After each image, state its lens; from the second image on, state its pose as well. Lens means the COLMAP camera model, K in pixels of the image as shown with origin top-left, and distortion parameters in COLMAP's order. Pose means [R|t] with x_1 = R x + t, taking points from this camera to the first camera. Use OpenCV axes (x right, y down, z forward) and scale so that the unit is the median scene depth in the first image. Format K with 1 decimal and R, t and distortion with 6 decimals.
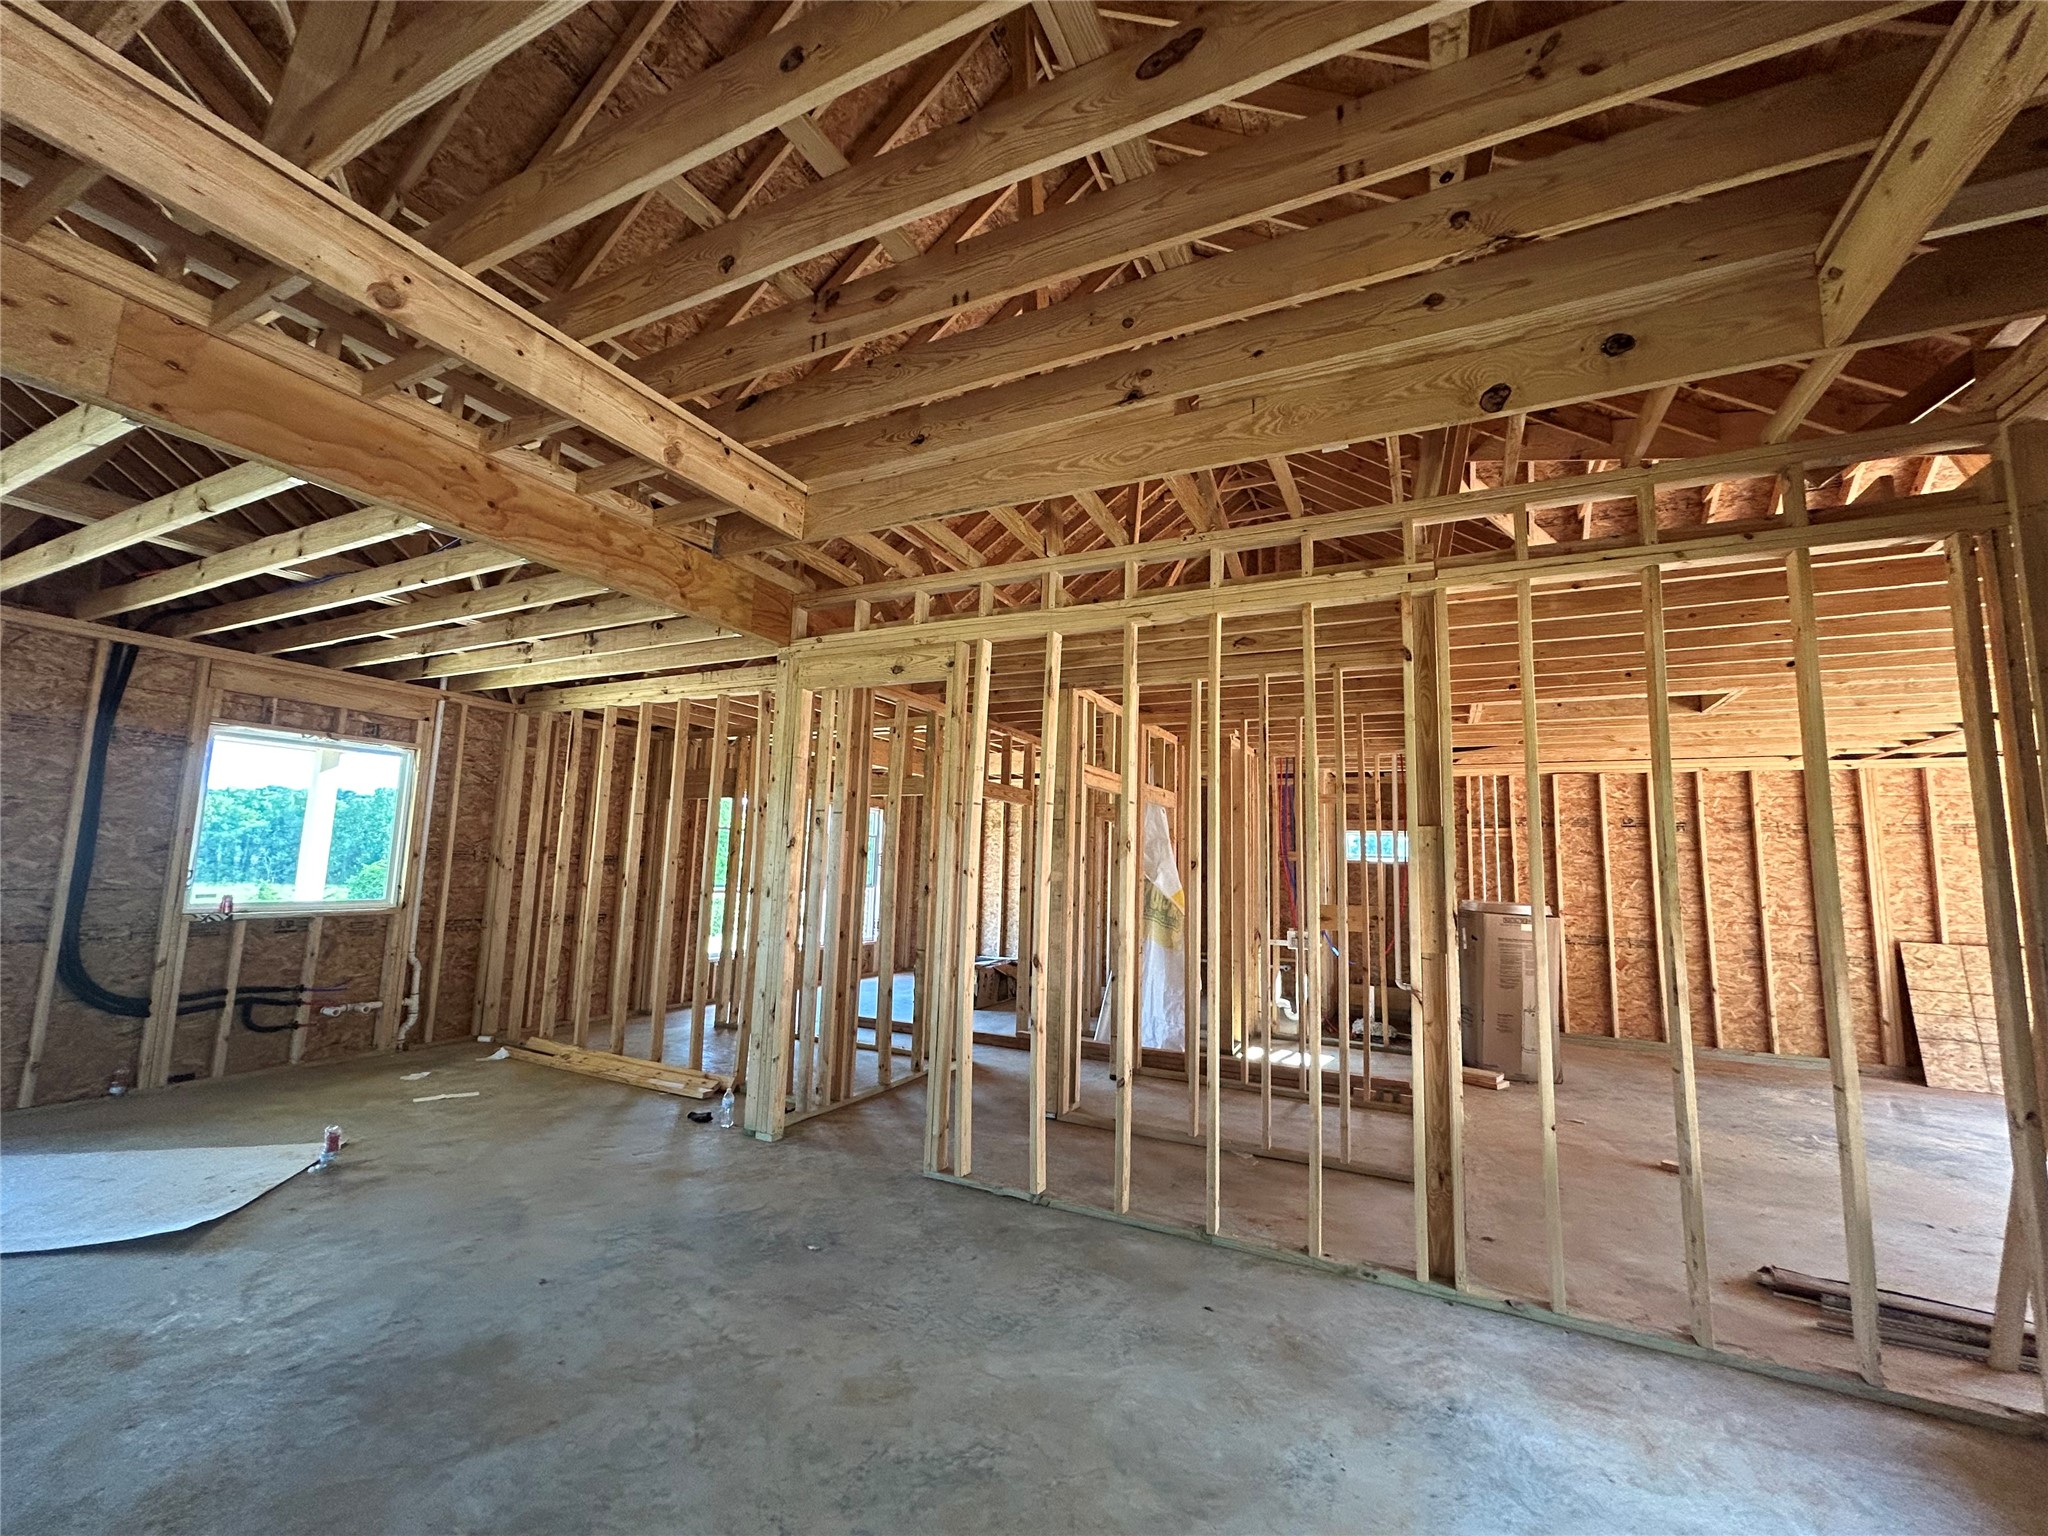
lens RADIAL K [[828.4, 0, 1024.0], [0, 828.4, 768.0], [0, 0, 1]] dist [0.000070, 0.000086]
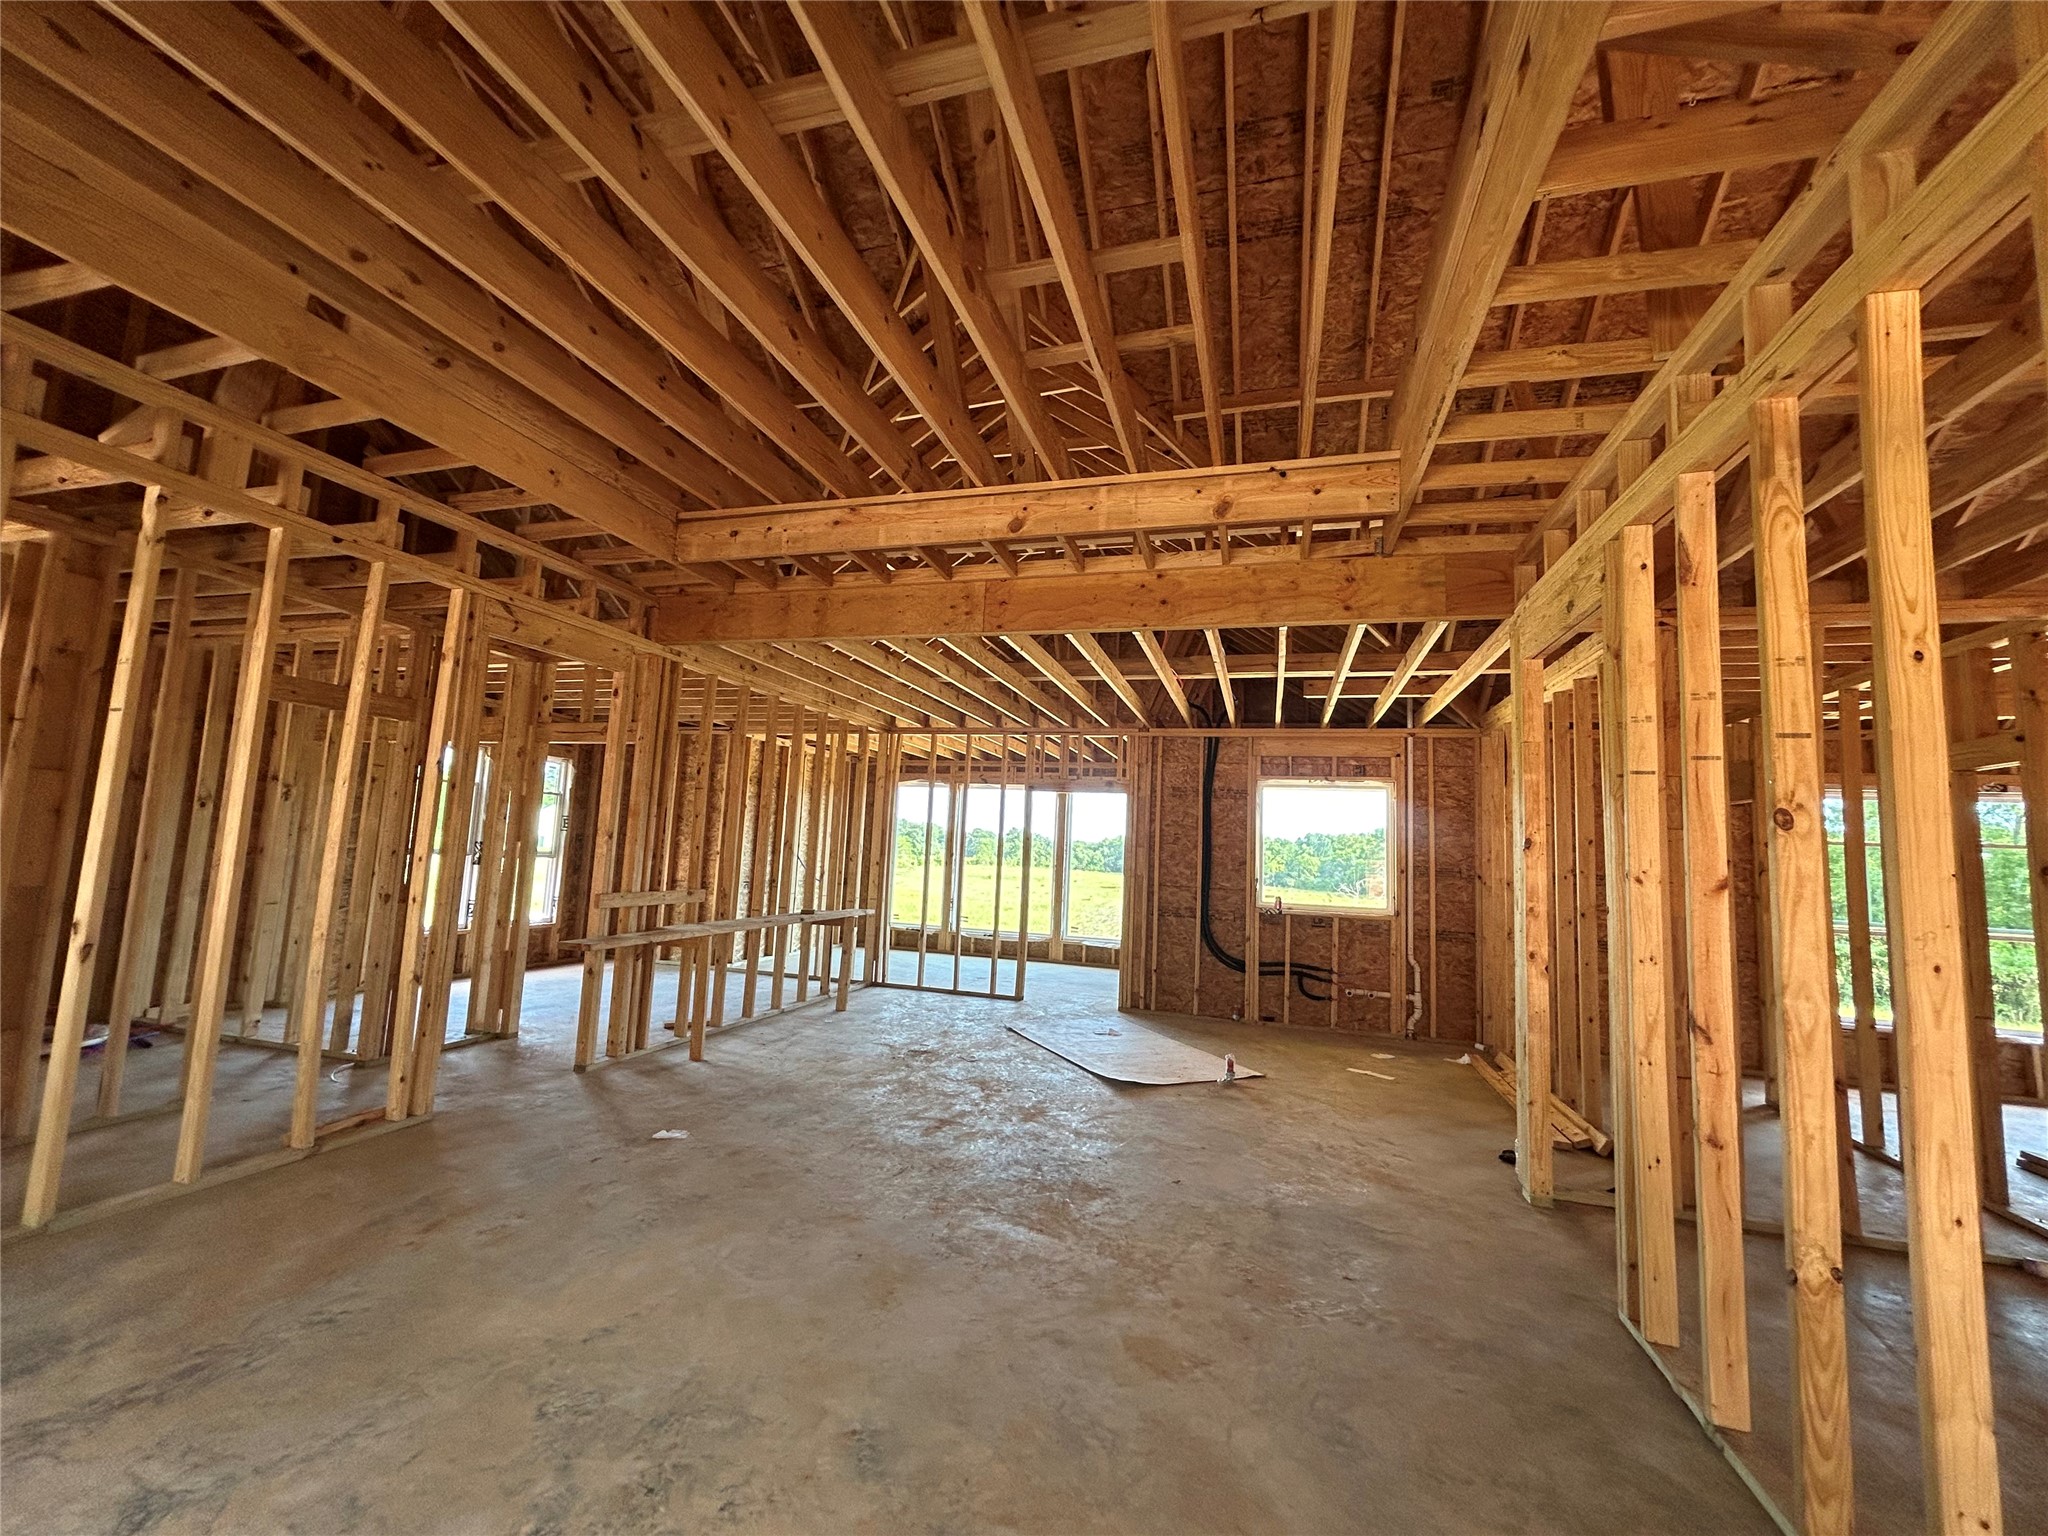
lens RADIAL K [[825.4, 0, 1023.4], [0, 825.4, 766.9], [0, 0, 1]] dist [0.000946, 0.000603]
pose [[0.177577, -0.125653, -0.976052, 0.462369], [0.075709, 0.990620, -0.113754, 0.070497], [0.981190, -0.053695, 0.185424, 0.364851]]
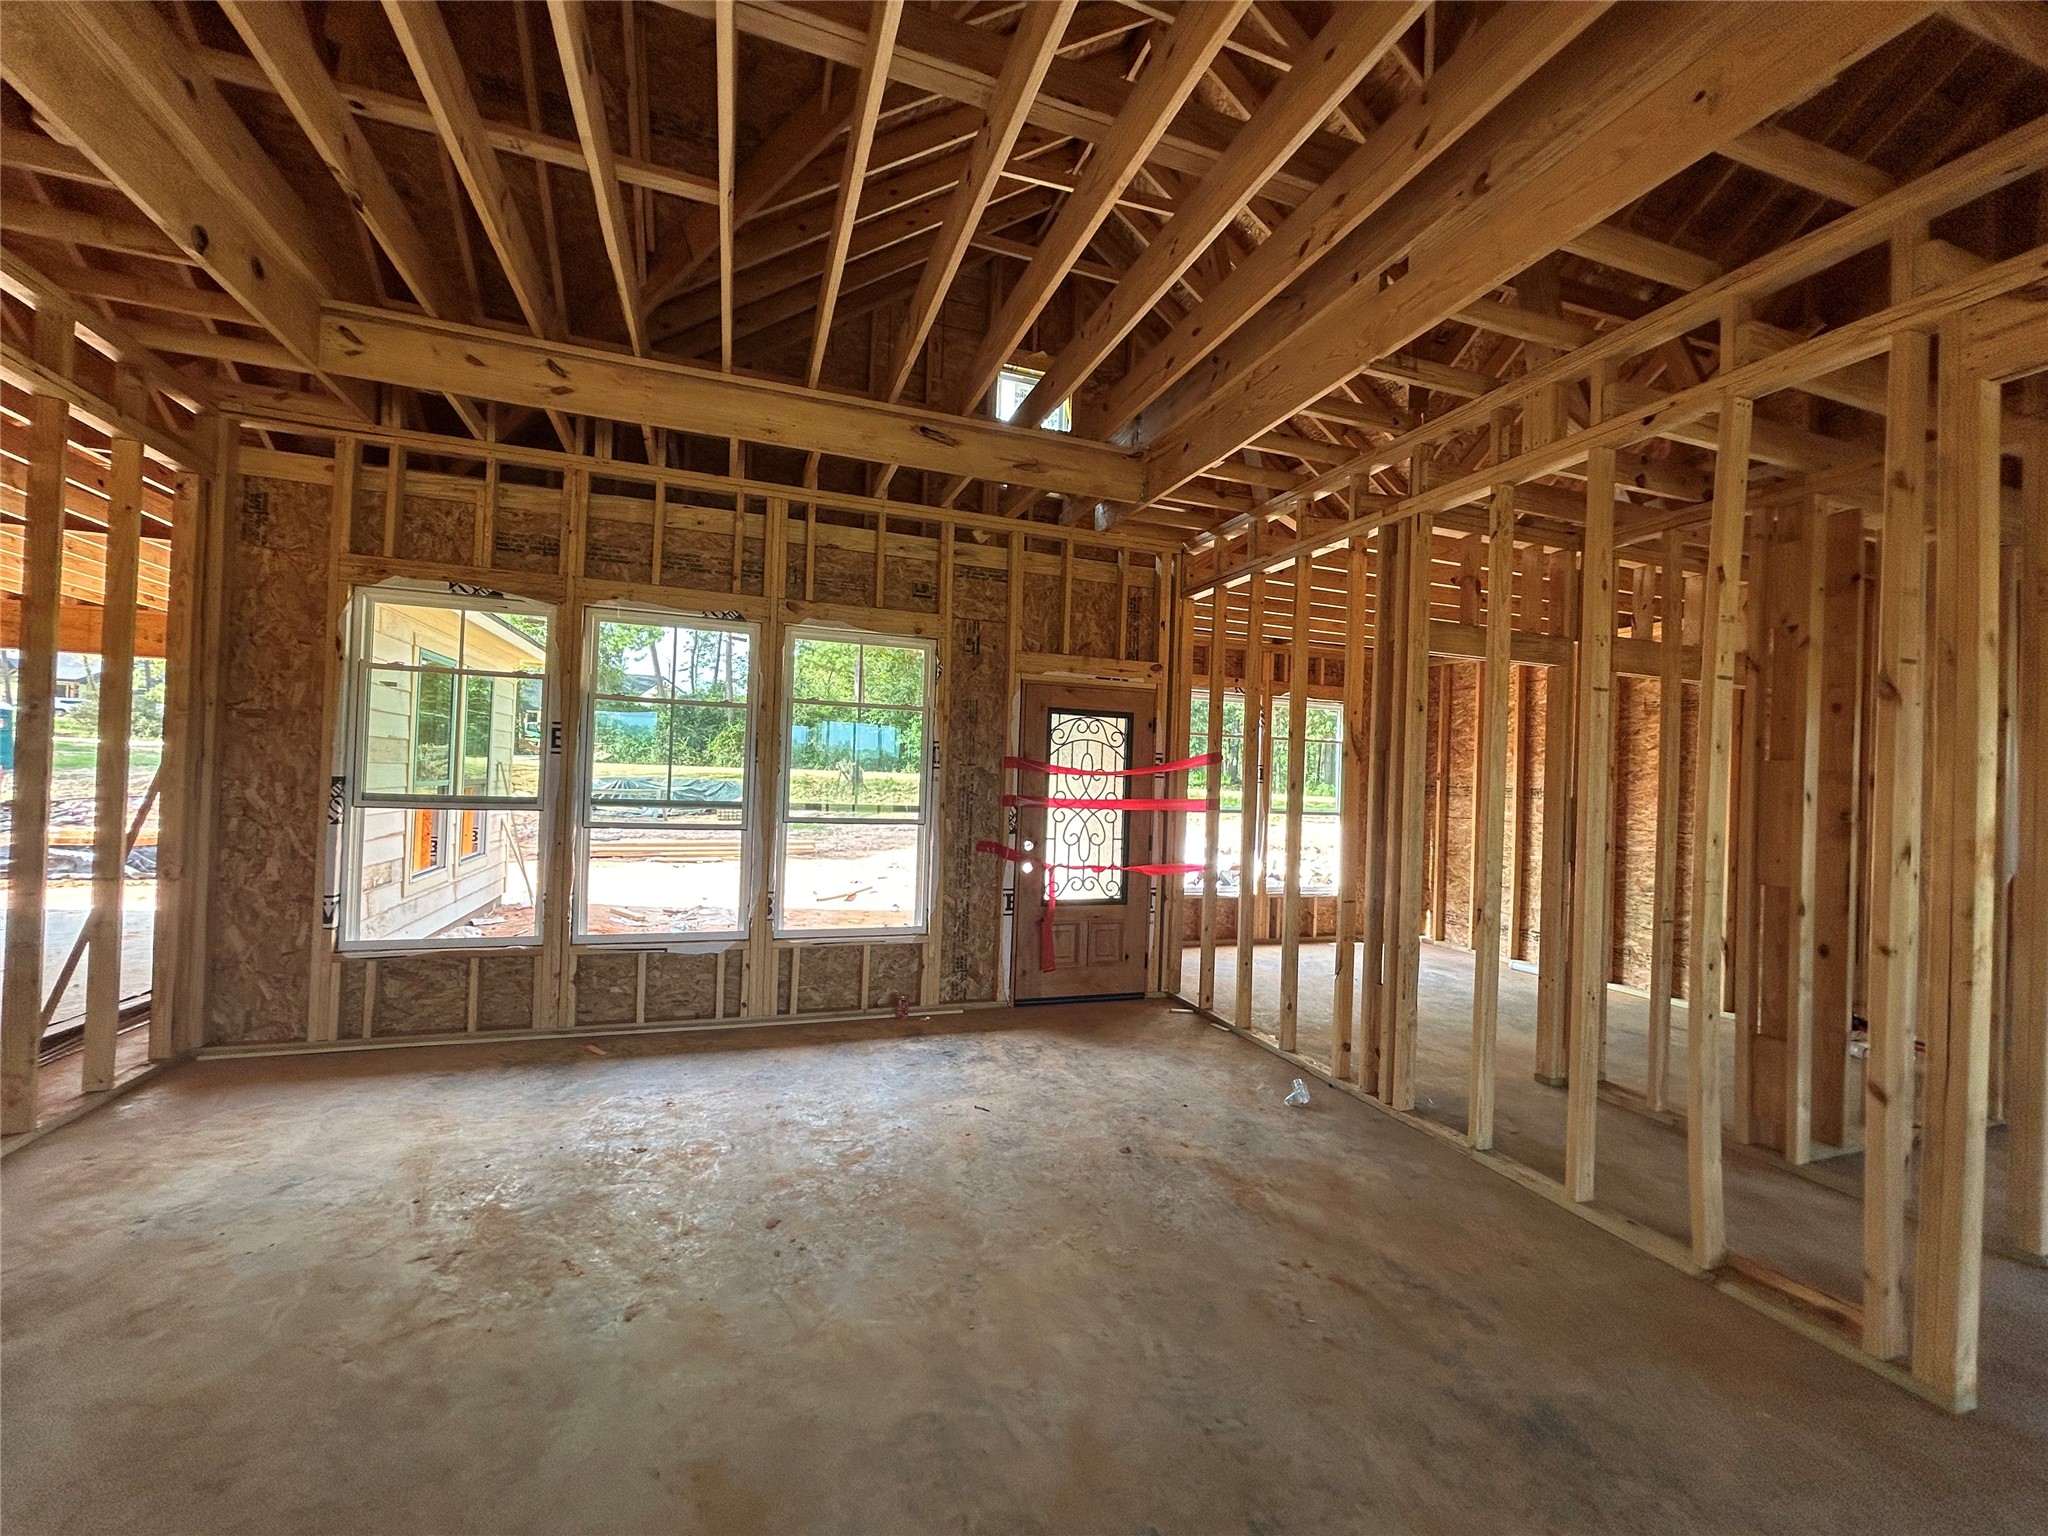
lens RADIAL K [[825.4, 0, 1023.4], [0, 825.4, 766.9], [0, 0, 1]] dist [0.000946, 0.000603]
pose [[-0.715459, -0.048640, 0.696960, -0.520471], [-0.141757, 0.986930, -0.076643, 0.068644], [-0.684123, -0.153634, -0.713003, 0.568721]]
